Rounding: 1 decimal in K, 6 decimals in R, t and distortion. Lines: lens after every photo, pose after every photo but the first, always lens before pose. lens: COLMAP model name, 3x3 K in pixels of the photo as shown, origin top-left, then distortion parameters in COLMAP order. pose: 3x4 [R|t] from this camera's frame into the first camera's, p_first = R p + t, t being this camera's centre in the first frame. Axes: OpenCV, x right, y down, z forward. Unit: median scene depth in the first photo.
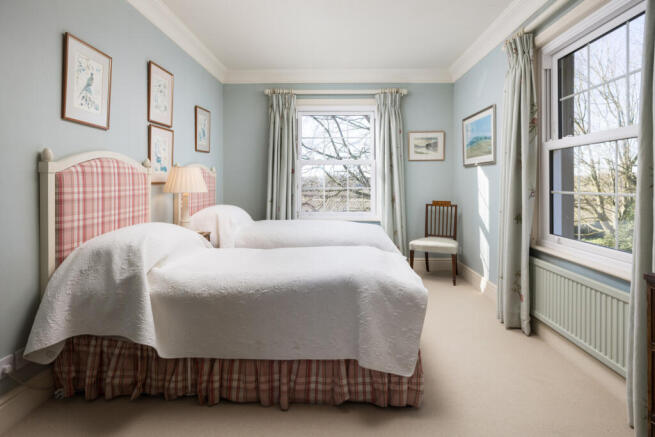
lens RADIAL K [[354.9, 0, 328.4], [0, 354.9, 189.0], [0, 0, 1]] dist [0.001788, 0.000076]
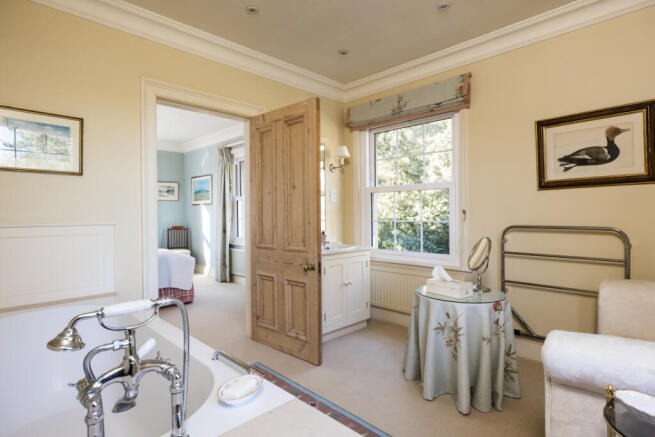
lens RADIAL K [[354.9, 0, 327.6], [0, 354.9, 220.2], [0, 0, 1]] dist [0.001788, 0.000076]
pose [[0.691086, -0.005911, 0.722748, -0.594452], [0.014299, 0.999883, -0.005495, 0.037484], [-0.722631, 0.014132, 0.691090, -0.950839]]
